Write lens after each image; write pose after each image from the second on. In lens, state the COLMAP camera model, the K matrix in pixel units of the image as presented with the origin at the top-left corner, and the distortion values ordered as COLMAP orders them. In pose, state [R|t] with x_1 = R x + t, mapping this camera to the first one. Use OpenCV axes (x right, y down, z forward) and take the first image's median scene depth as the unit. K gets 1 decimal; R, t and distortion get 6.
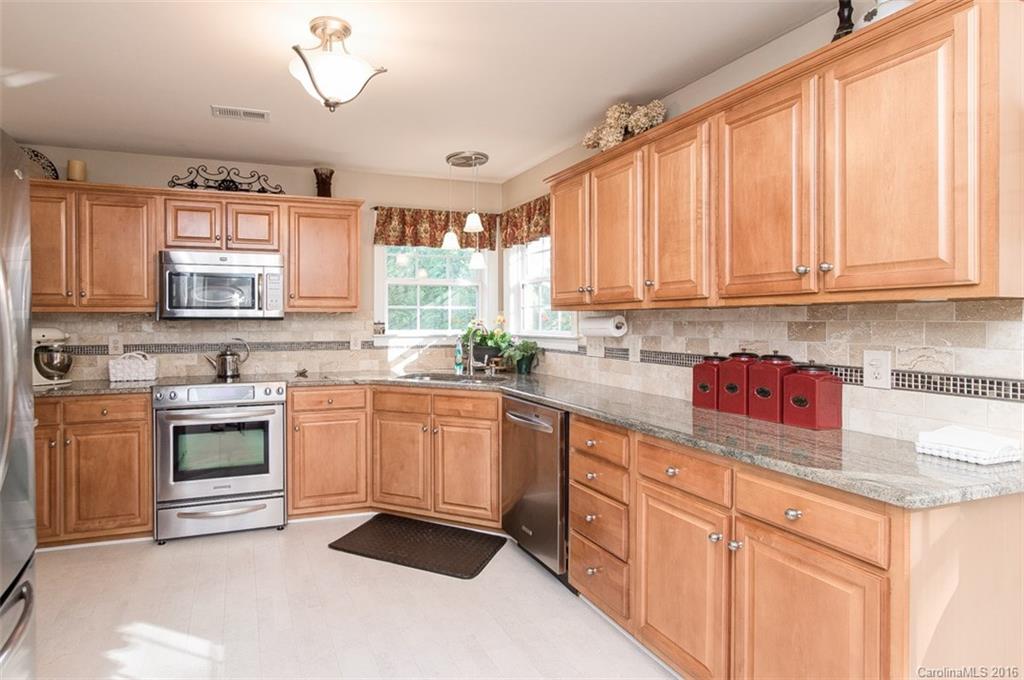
lens RADIAL K [[544.9, 0, 427.5], [0, 544.9, 322.0], [0, 0, 1]] dist [-0.002696, -0.000183]
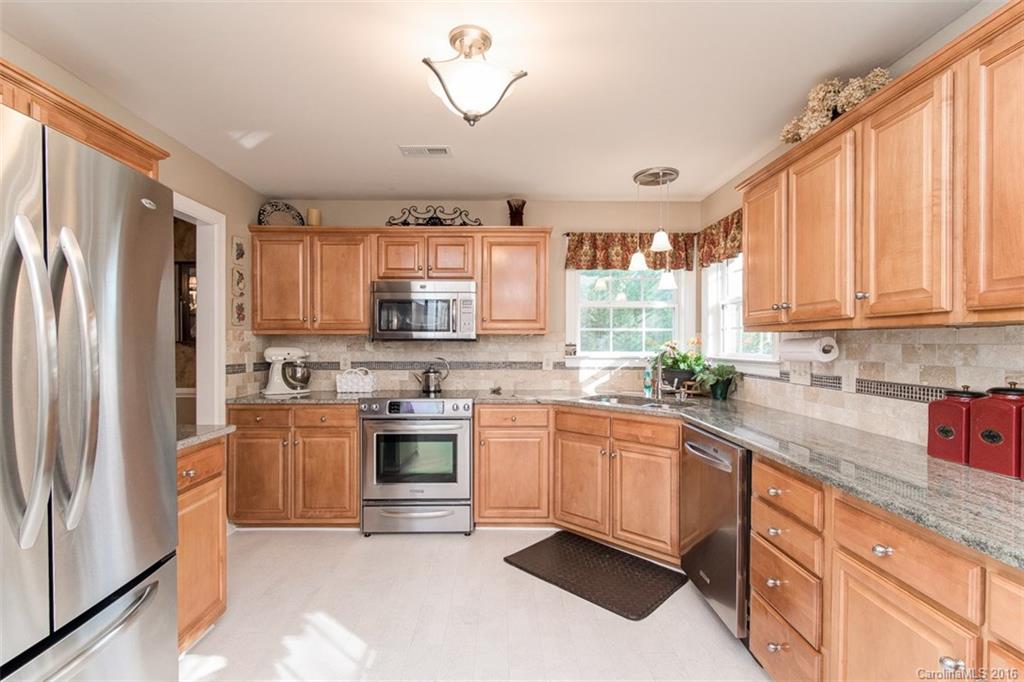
lens RADIAL K [[466.9, 0, 512.0], [0, 466.9, 345.0], [0, 0, 1]] dist [-0.003676, 0.000018]
pose [[0.953256, 0.005143, -0.302119, 0.092770], [-0.004622, 0.999986, 0.002439, 0.000829], [0.302127, -0.000929, 0.953267, 0.146606]]
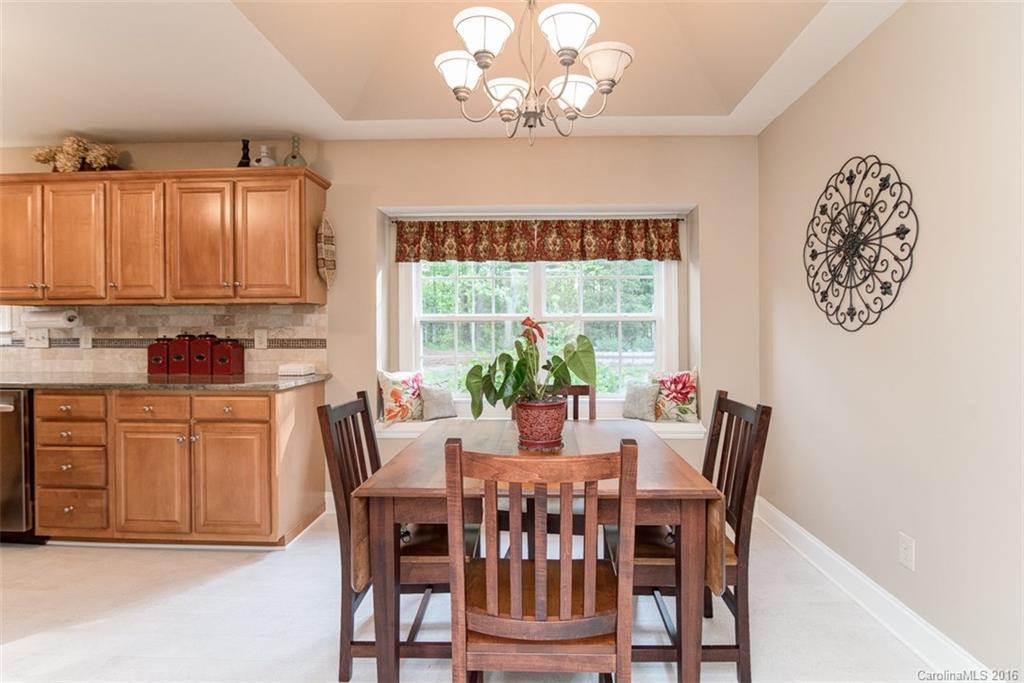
lens RADIAL K [[485.5, 0, 520.3], [0, 485.5, 331.4], [0, 0, 1]] dist [-0.015214, -0.000162]
pose [[0.355432, -0.006793, 0.934677, -0.248279], [0.005497, 0.999971, 0.005177, 0.030722], [-0.934686, 0.003297, 0.355460, -0.260391]]
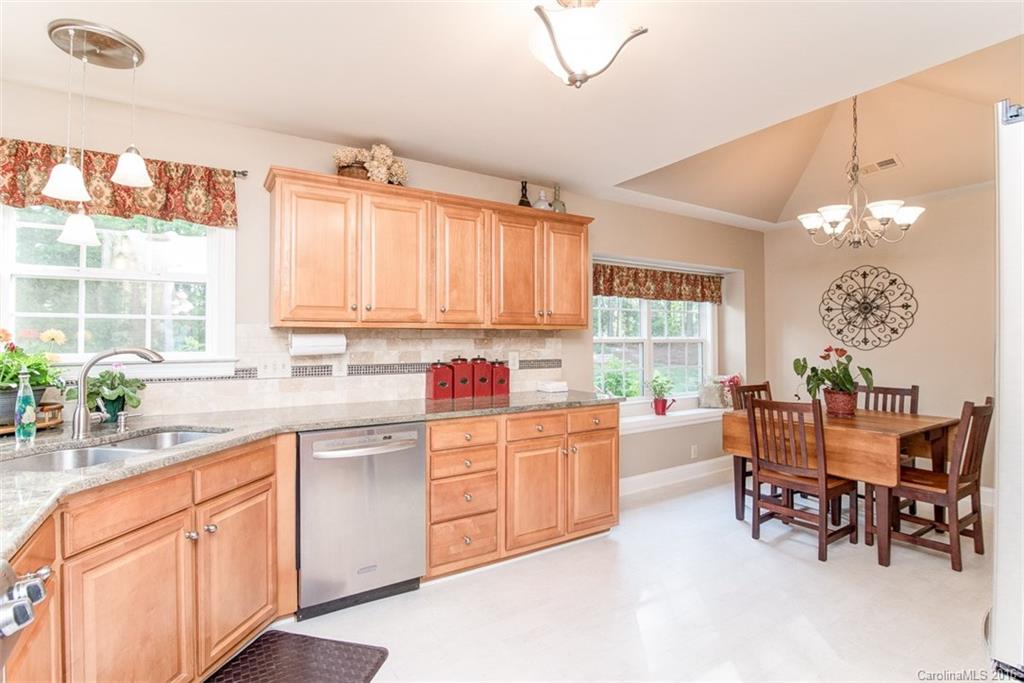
lens RADIAL K [[486.1, 0, 494.2], [0, 486.1, 331.4], [0, 0, 1]] dist [-0.015928, -0.000365]
pose [[-0.213056, 0.012117, 0.976965, -0.550657], [0.003862, 0.999926, -0.011560, -0.003247], [-0.977032, 0.001311, -0.213087, 0.810359]]
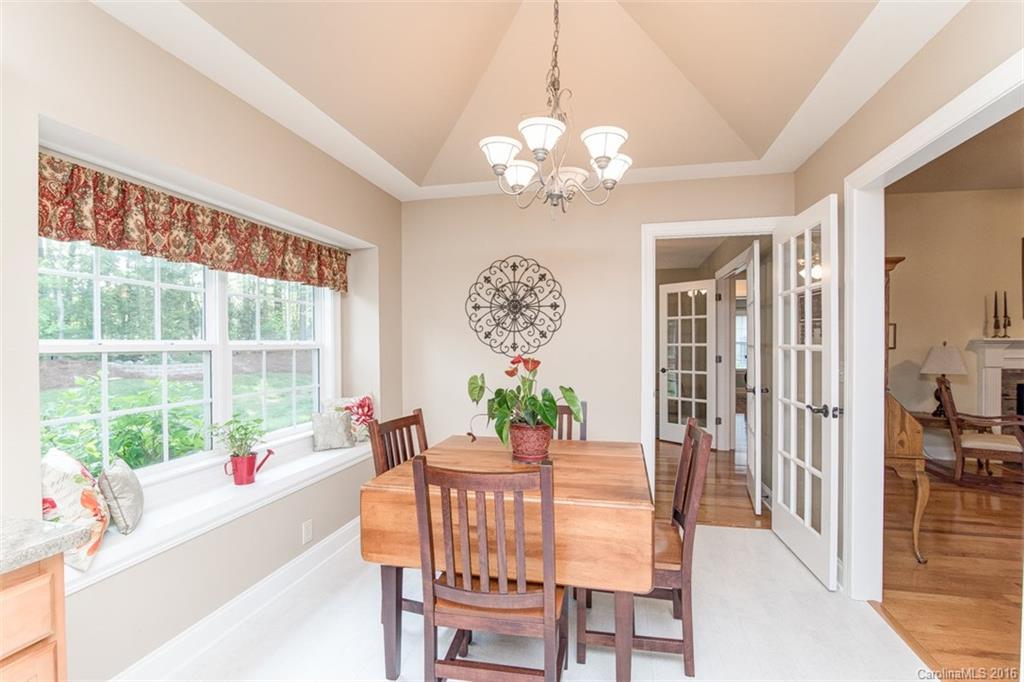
lens RADIAL K [[475.6, 0, 510.0], [0, 475.6, 345.4], [0, 0, 1]] dist [-0.015676, -0.000145]
pose [[-0.846572, -0.003304, 0.532264, -0.055541], [0.001519, 0.999962, 0.008623, 0.000042], [-0.532272, 0.008109, -0.846535, 0.464893]]
